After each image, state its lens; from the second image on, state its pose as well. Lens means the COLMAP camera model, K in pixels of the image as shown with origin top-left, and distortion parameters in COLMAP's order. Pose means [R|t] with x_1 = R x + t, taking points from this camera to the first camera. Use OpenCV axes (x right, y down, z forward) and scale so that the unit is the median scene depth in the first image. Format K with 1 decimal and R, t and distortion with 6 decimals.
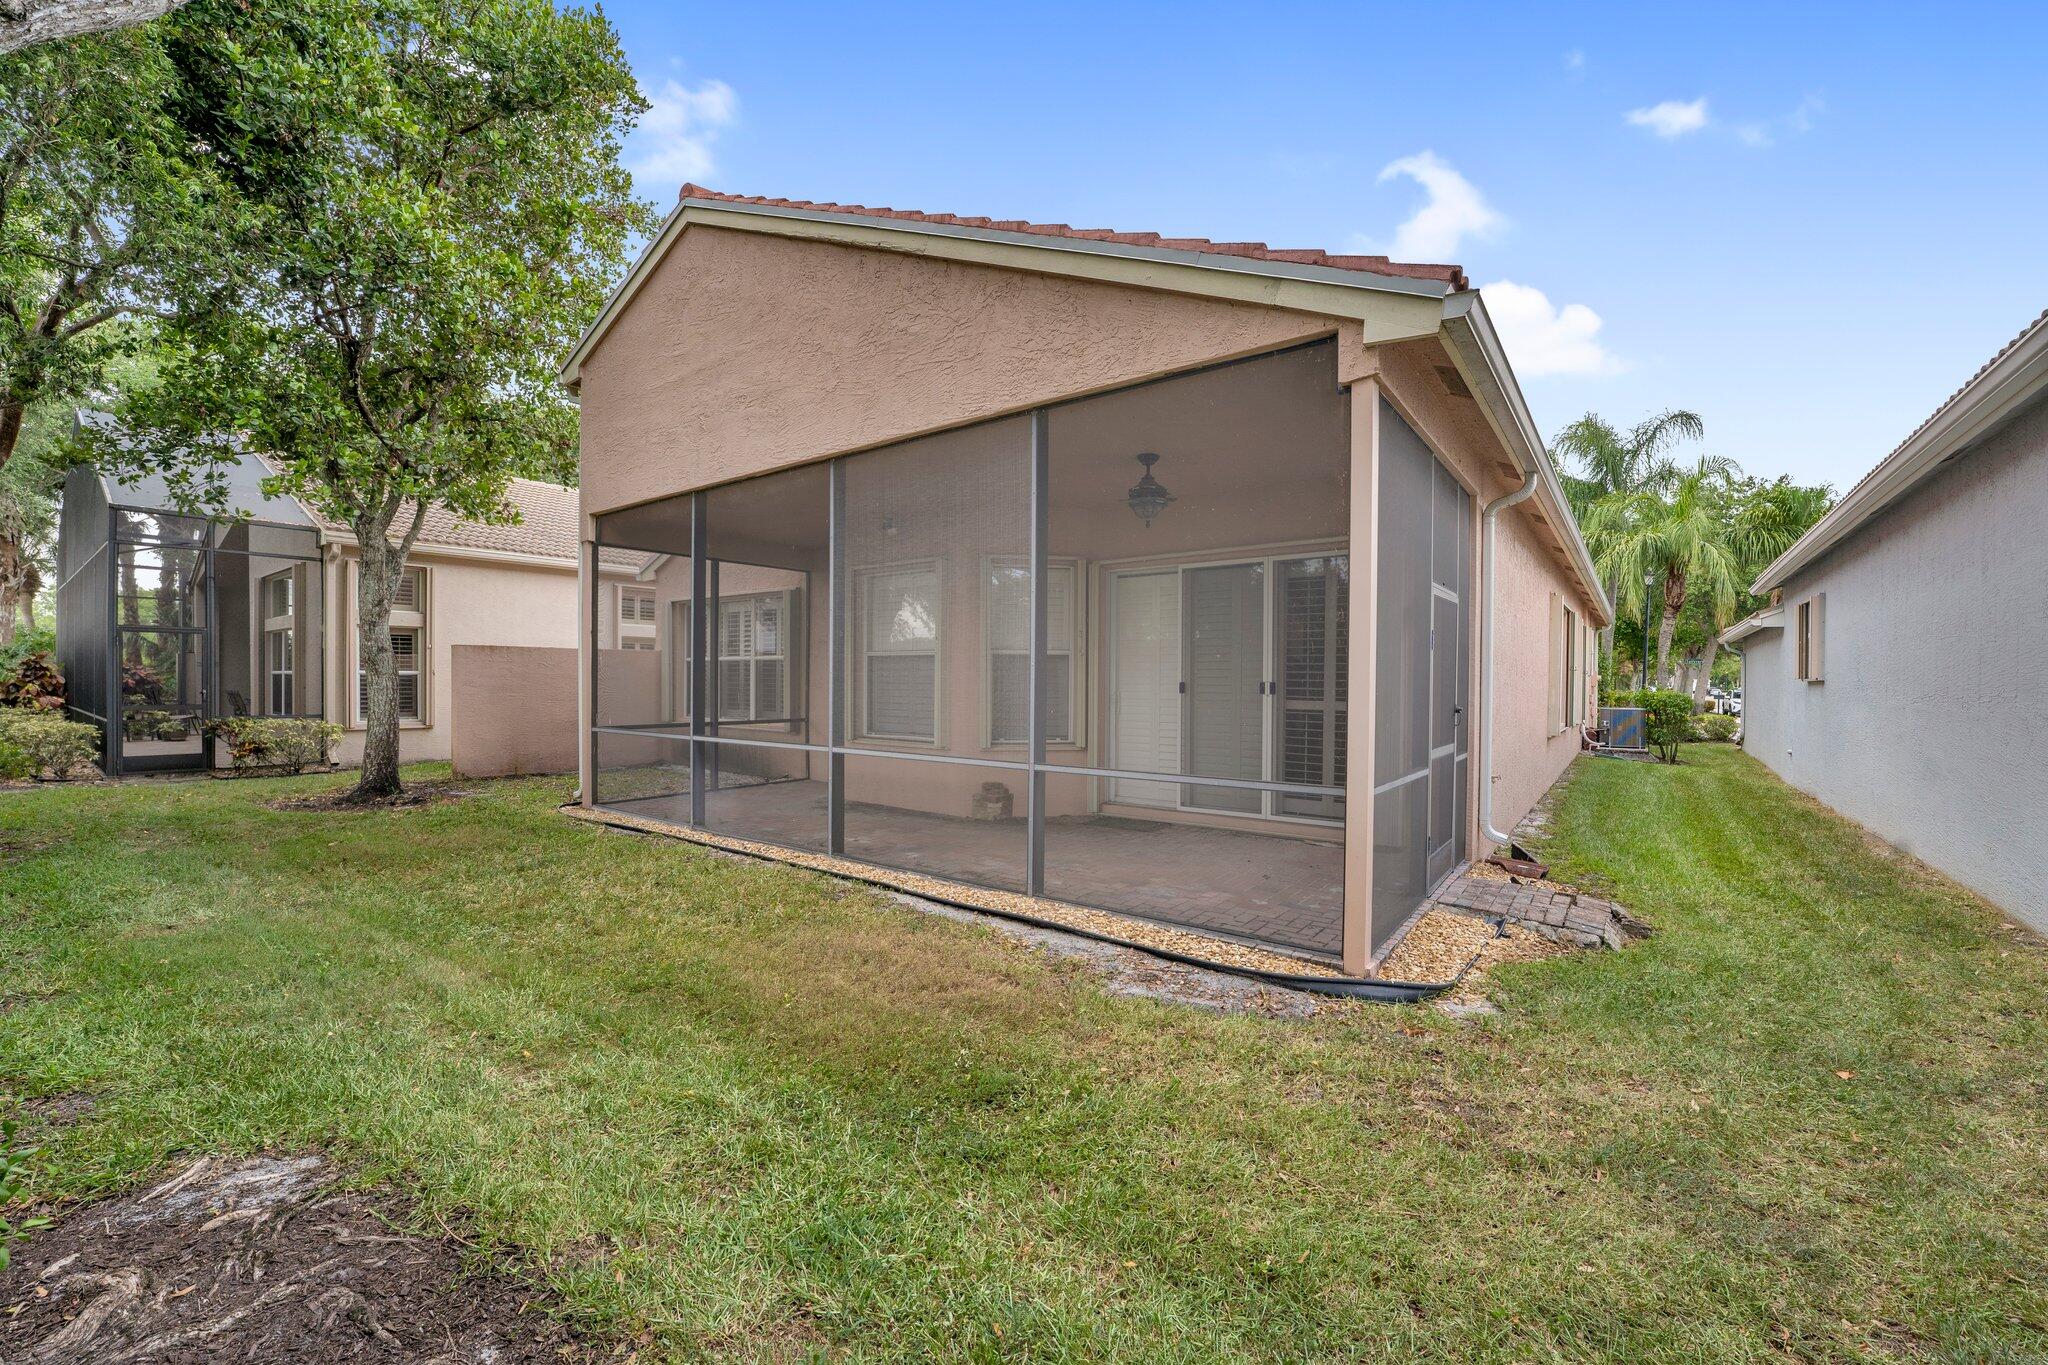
lens RADIAL K [[882.6, 0, 1013.1], [0, 882.6, 692.1], [0, 0, 1]] dist [-0.025939, 0.000060]
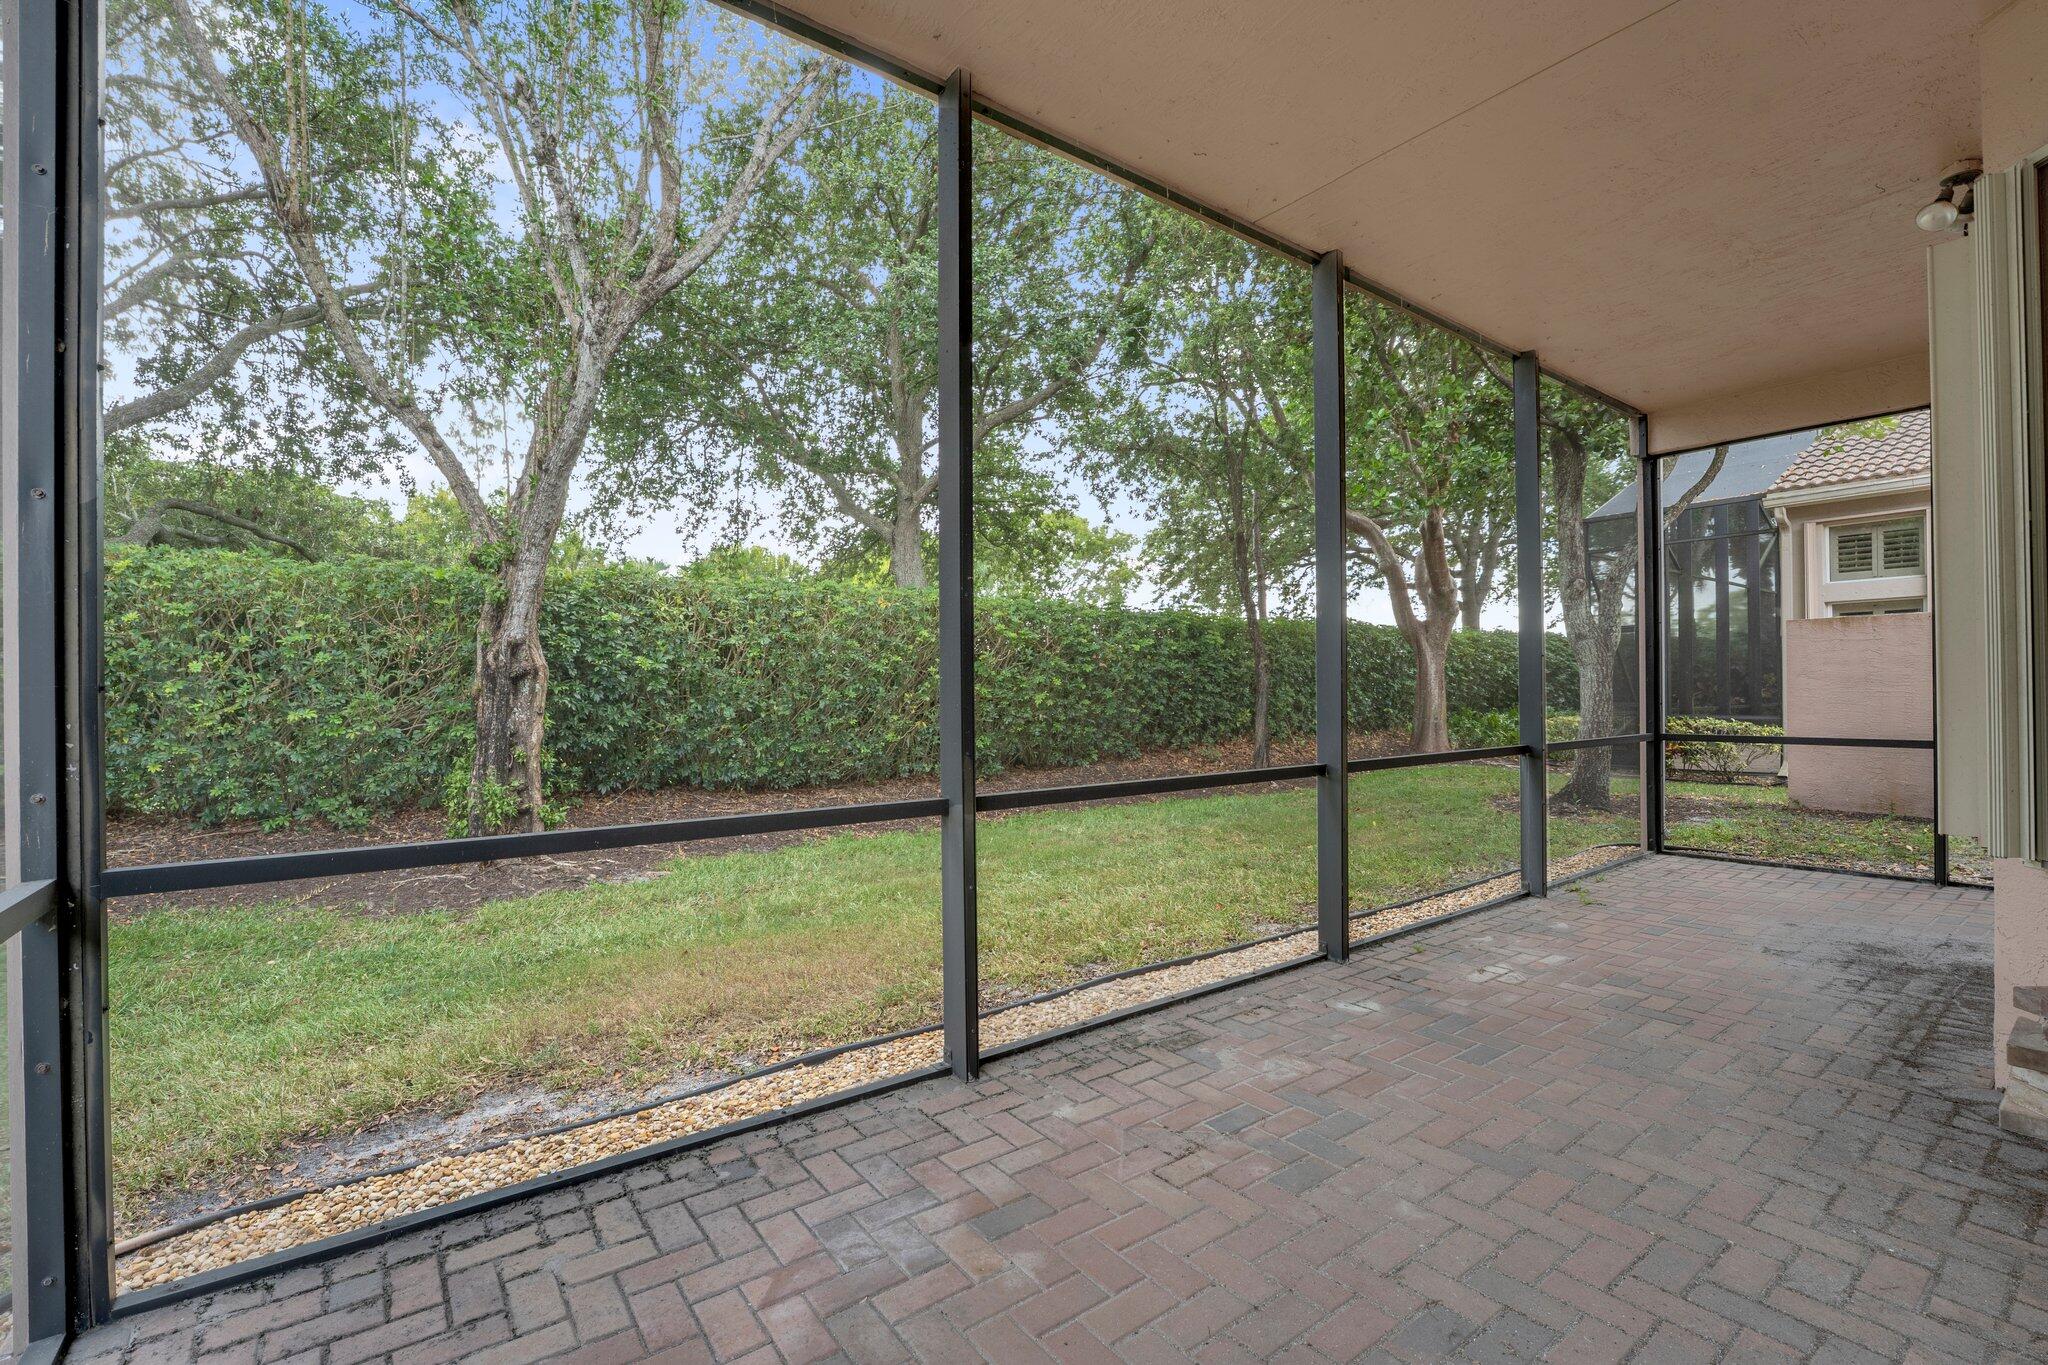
lens RADIAL K [[882.6, 0, 1013.1], [0, 882.6, 692.1], [0, 0, 1]] dist [-0.025939, 0.000060]
pose [[-0.312706, 0.000145, -0.949850, 0.403426], [0.004149, 0.999991, -0.001213, 0.017310], [0.949841, -0.004320, -0.312704, 0.987882]]
